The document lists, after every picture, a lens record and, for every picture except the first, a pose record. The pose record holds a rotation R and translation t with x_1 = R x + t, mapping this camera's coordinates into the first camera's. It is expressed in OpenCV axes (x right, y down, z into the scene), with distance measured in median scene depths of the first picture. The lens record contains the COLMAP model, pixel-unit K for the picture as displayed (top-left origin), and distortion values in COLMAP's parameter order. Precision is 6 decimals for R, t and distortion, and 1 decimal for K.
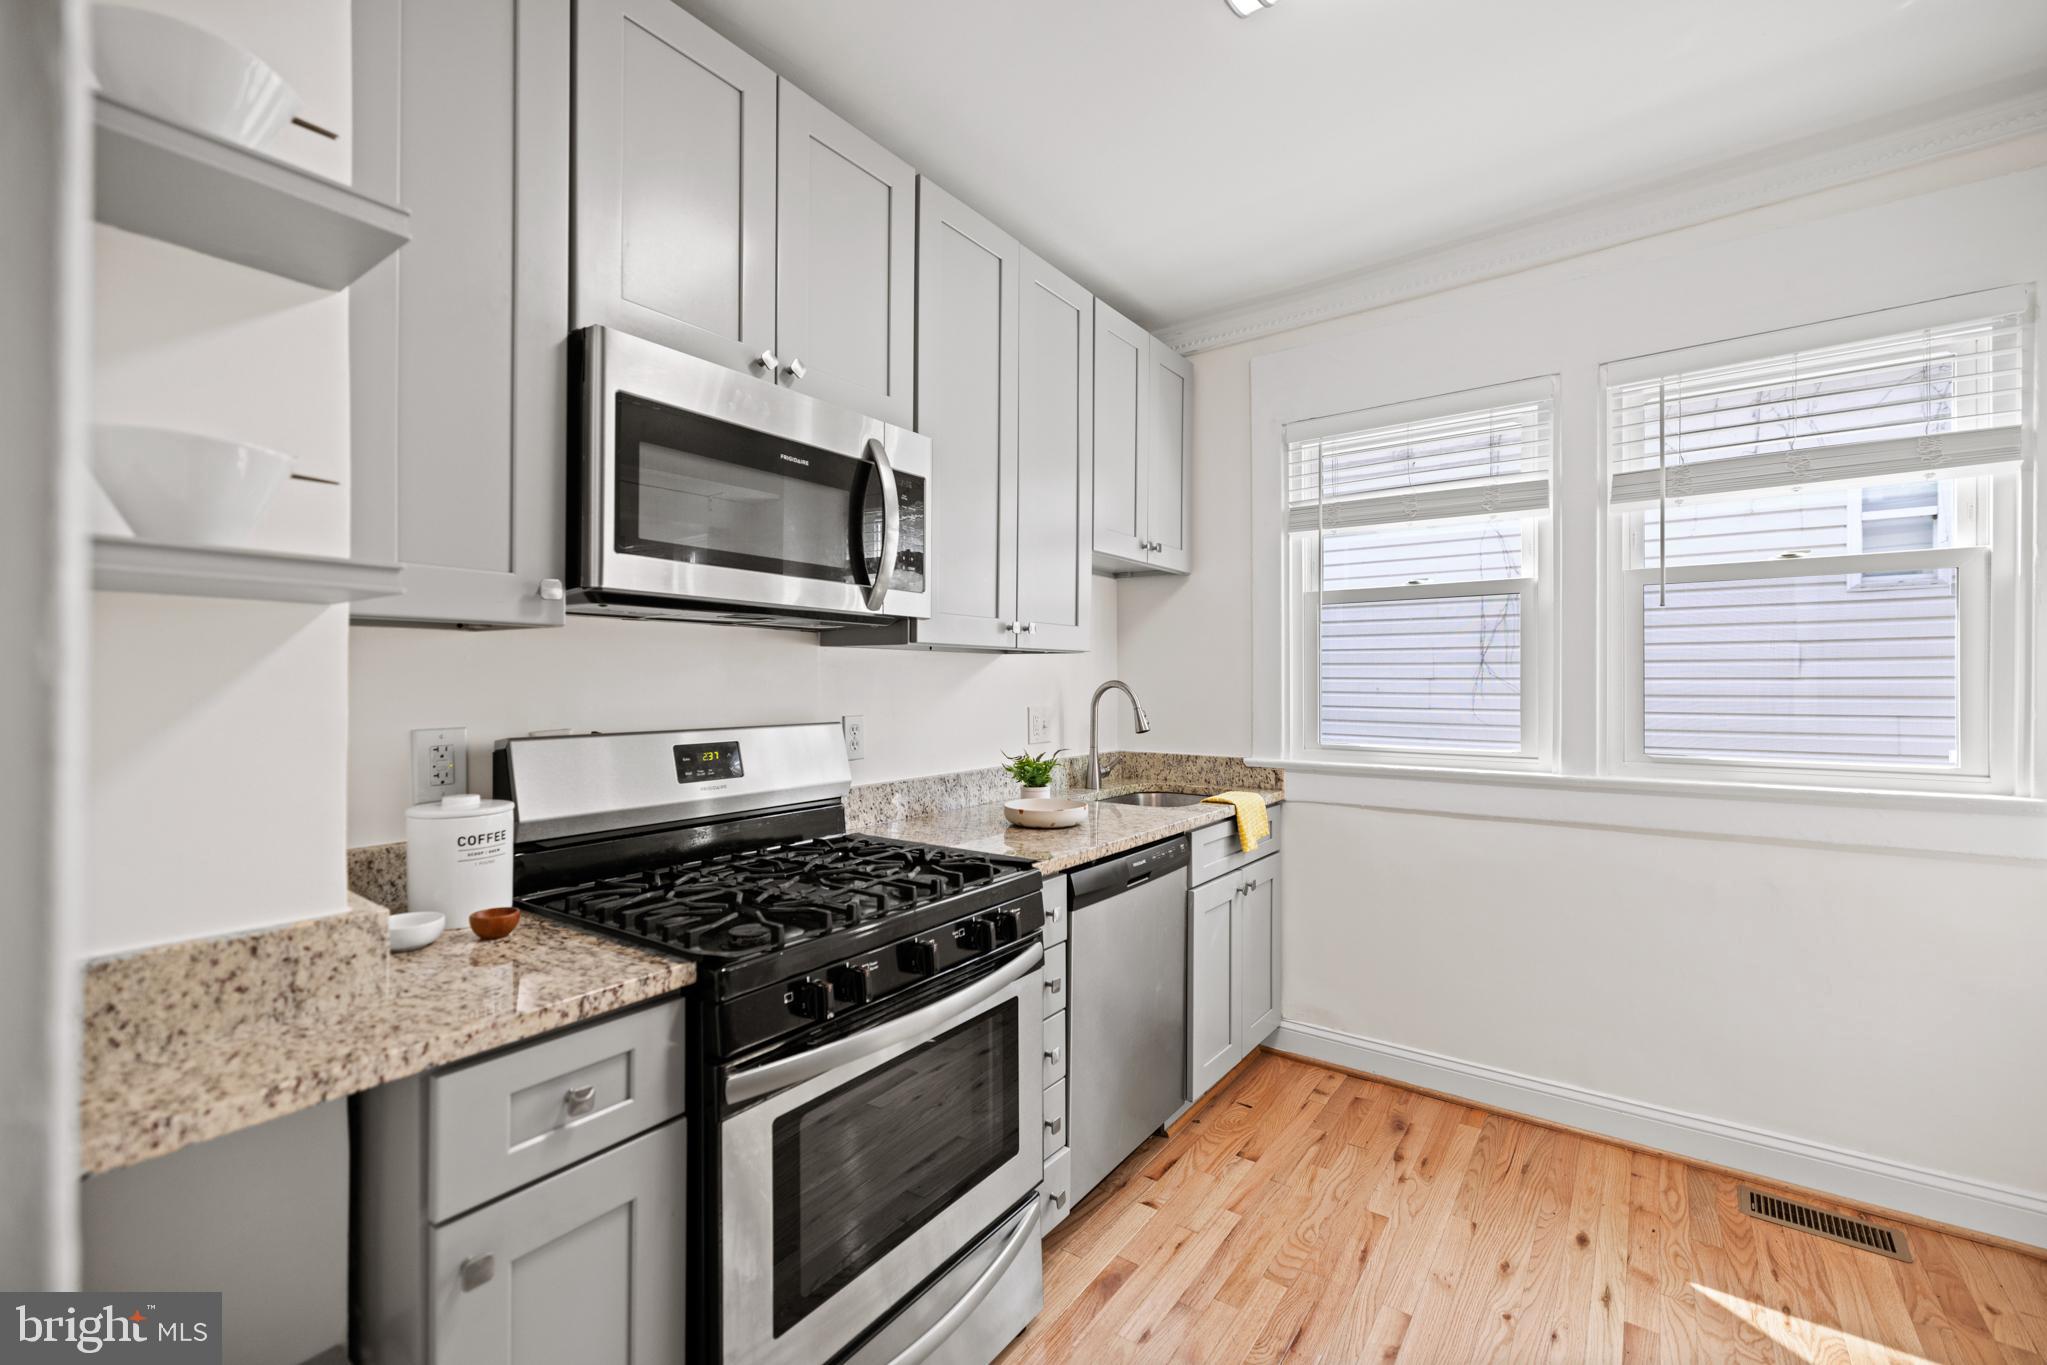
lens RADIAL K [[862.9, 0, 1016.5], [0, 862.9, 680.8], [0, 0, 1]] dist [0.001807, -0.000236]
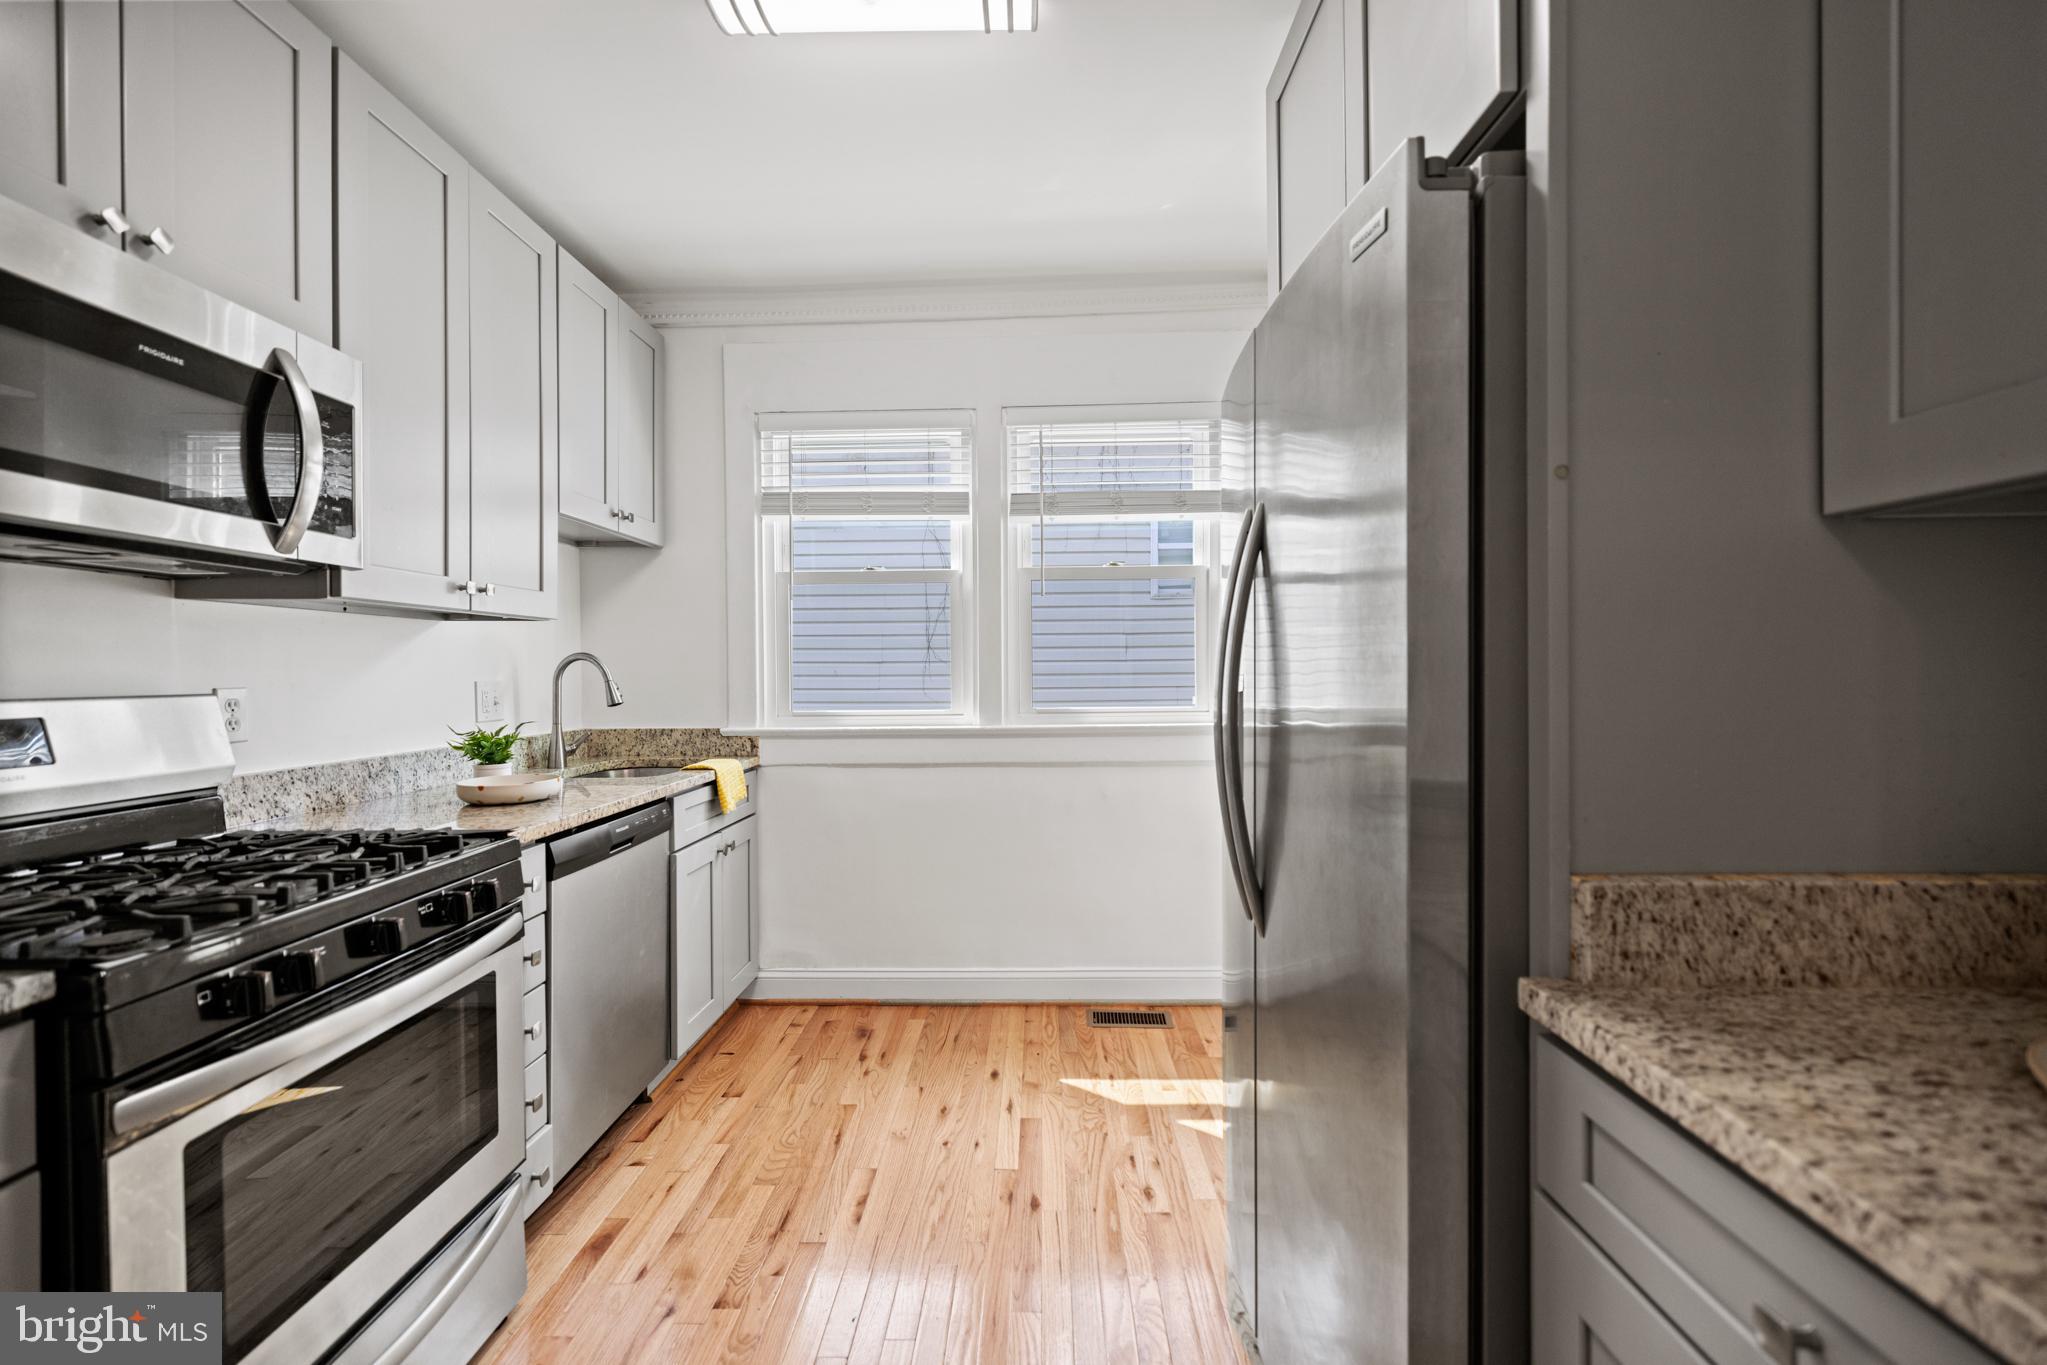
lens RADIAL K [[862.9, 0, 1022.1], [0, 862.9, 671.8], [0, 0, 1]] dist [0.001807, -0.000236]
pose [[0.817432, -0.006331, 0.575991, -0.059044], [0.005108, 0.999980, 0.003741, 0.030846], [-0.576003, -0.000116, 0.817448, -0.090668]]
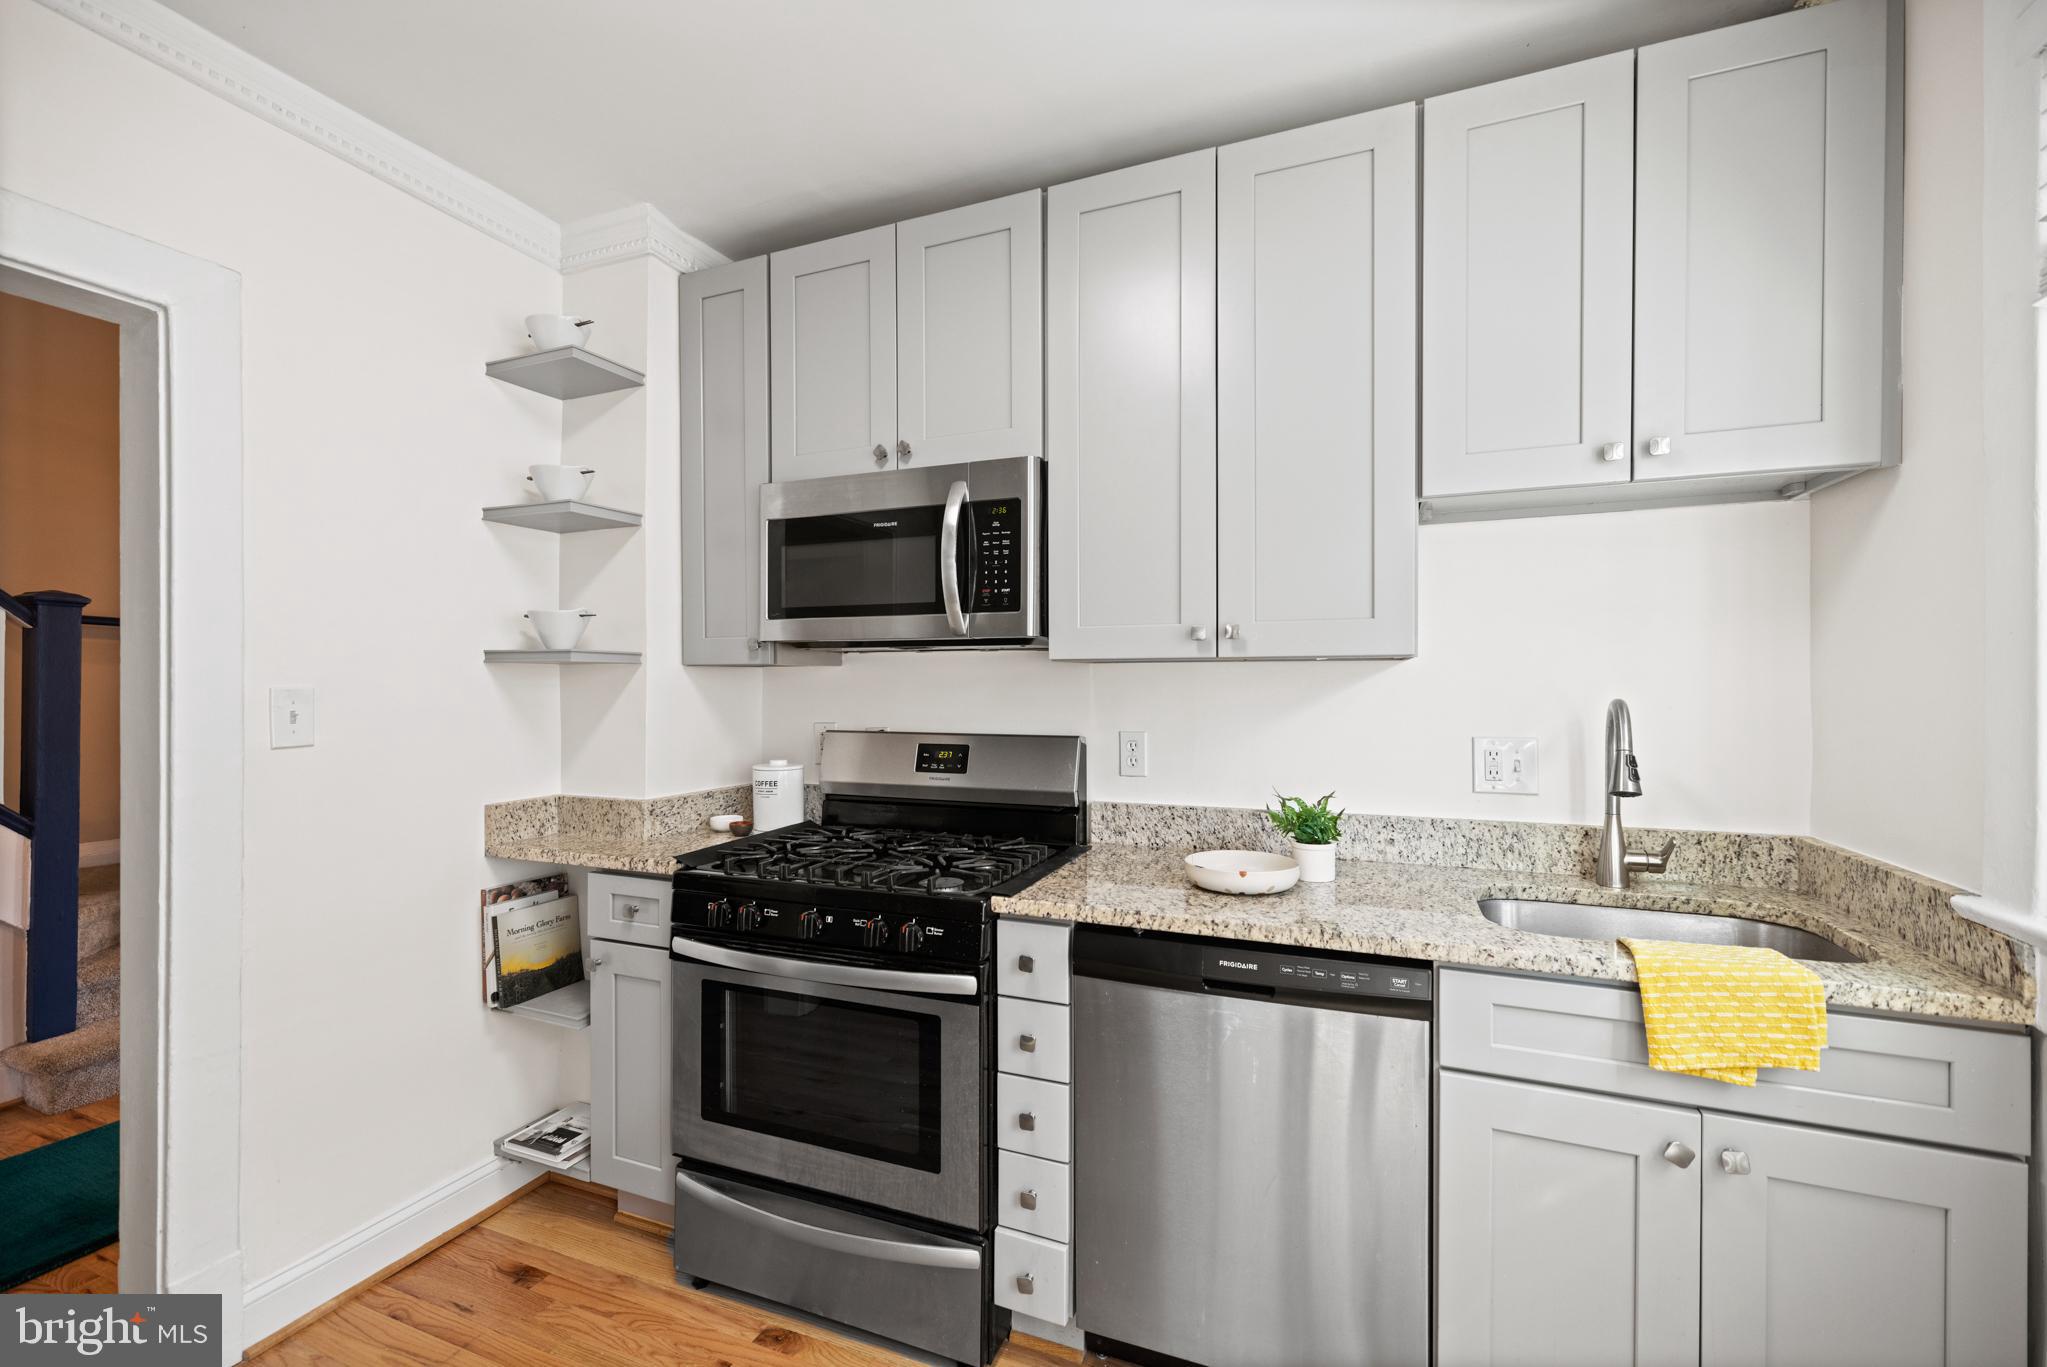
lens RADIAL K [[862.9, 0, 1027.9], [0, 862.9, 688.9], [0, 0, 1]] dist [0.001807, -0.000236]
pose [[0.241121, 0.004573, -0.970484, 0.868471], [0.002126, 0.999984, 0.005240, -0.016381], [0.970493, -0.003326, 0.241107, 0.753144]]
